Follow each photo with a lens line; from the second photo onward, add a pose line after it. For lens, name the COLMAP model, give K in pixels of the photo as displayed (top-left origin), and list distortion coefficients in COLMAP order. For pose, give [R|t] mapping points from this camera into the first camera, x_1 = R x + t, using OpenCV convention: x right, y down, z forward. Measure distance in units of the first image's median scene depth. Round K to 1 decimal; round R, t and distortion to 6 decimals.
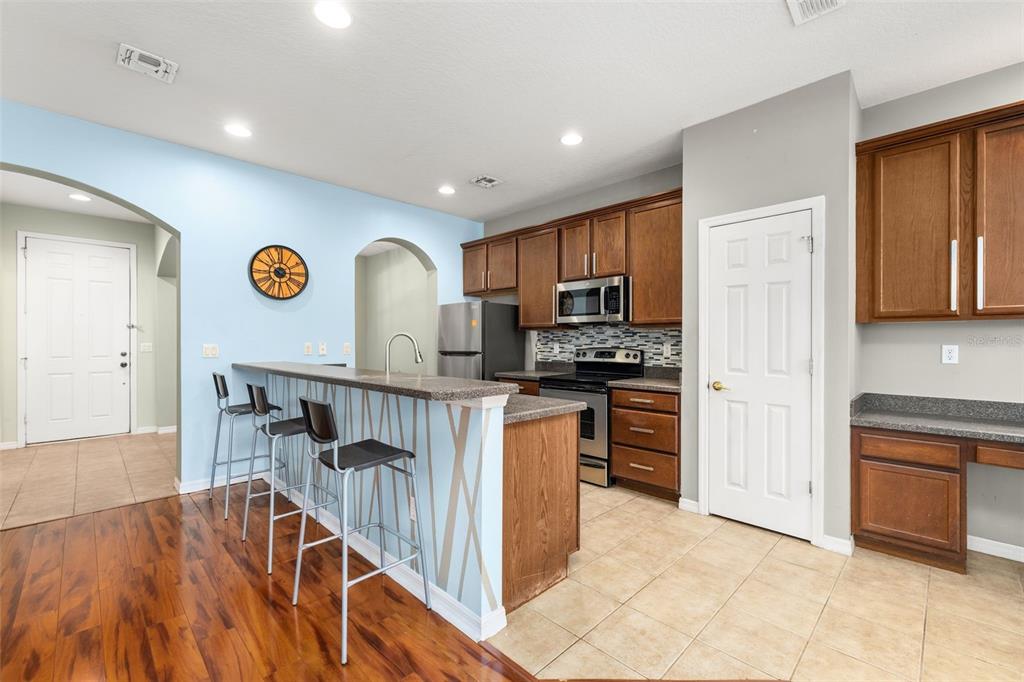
lens RADIAL K [[431.9, 0, 511.9], [0, 431.9, 341.1], [0, 0, 1]] dist [0.003205, -0.001197]
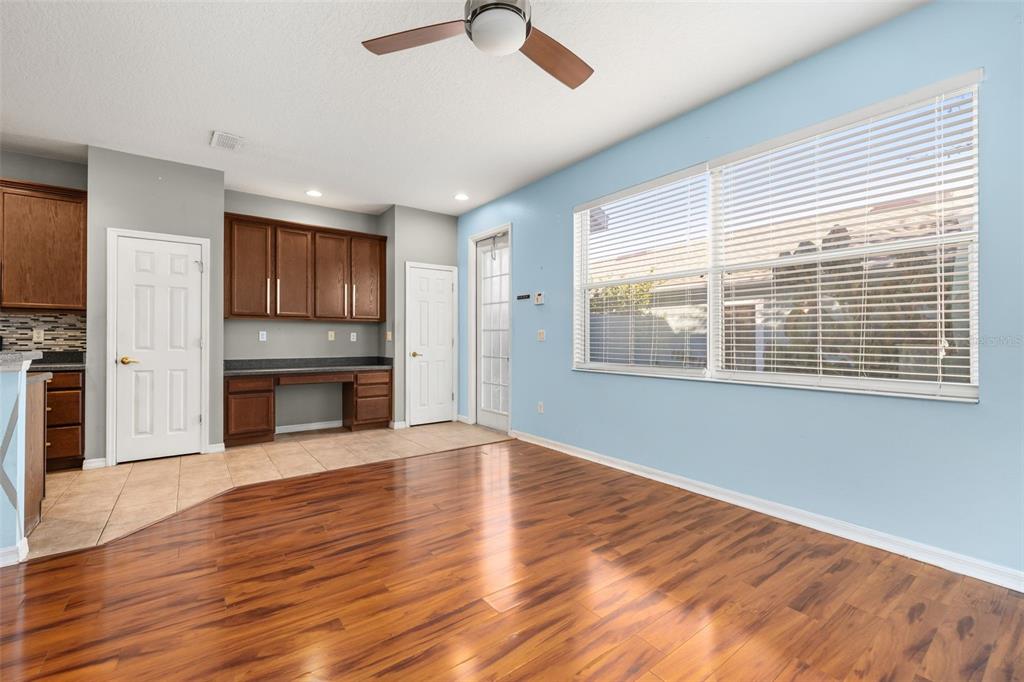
lens RADIAL K [[431.9, 0, 516.6], [0, 431.9, 338.6], [0, 0, 1]] dist [0.003205, -0.001197]
pose [[0.134154, 0.000733, 0.990960, -0.569445], [-0.000465, 1.000000, -0.000677, 0.032985], [-0.990960, -0.000370, 0.134155, -0.287857]]
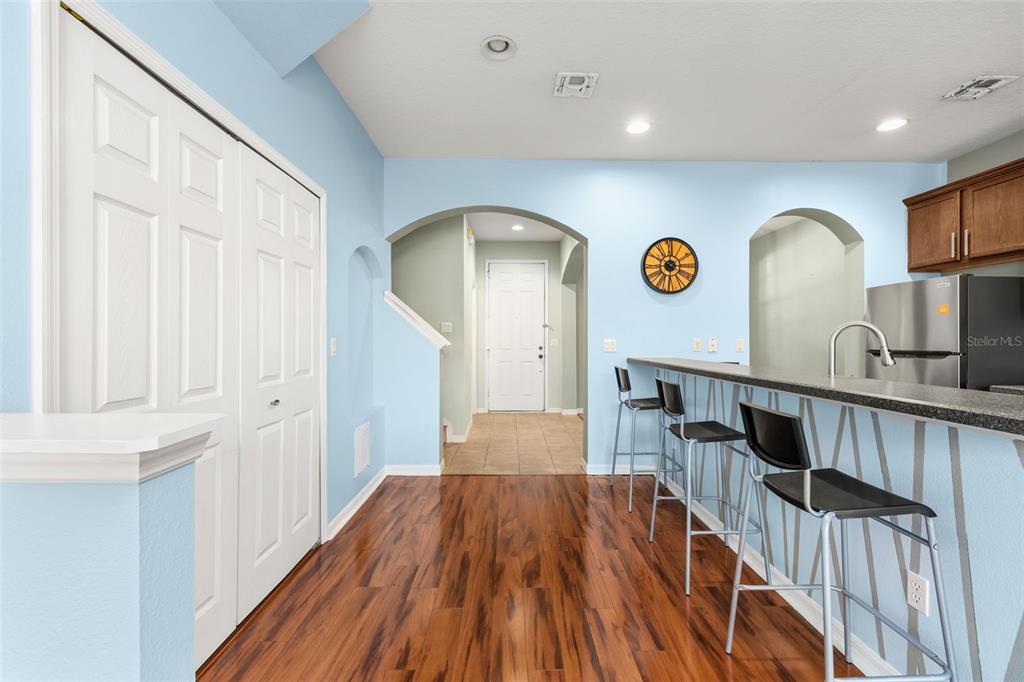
lens RADIAL K [[416.8, 0, 509.2], [0, 416.8, 334.8], [0, 0, 1]] dist [-0.007198, 0.000071]
pose [[0.717810, -0.006706, -0.696207, -0.170312], [-0.001800, 0.999932, -0.011487, 0.009121], [0.696237, 0.009499, 0.717749, 0.093976]]
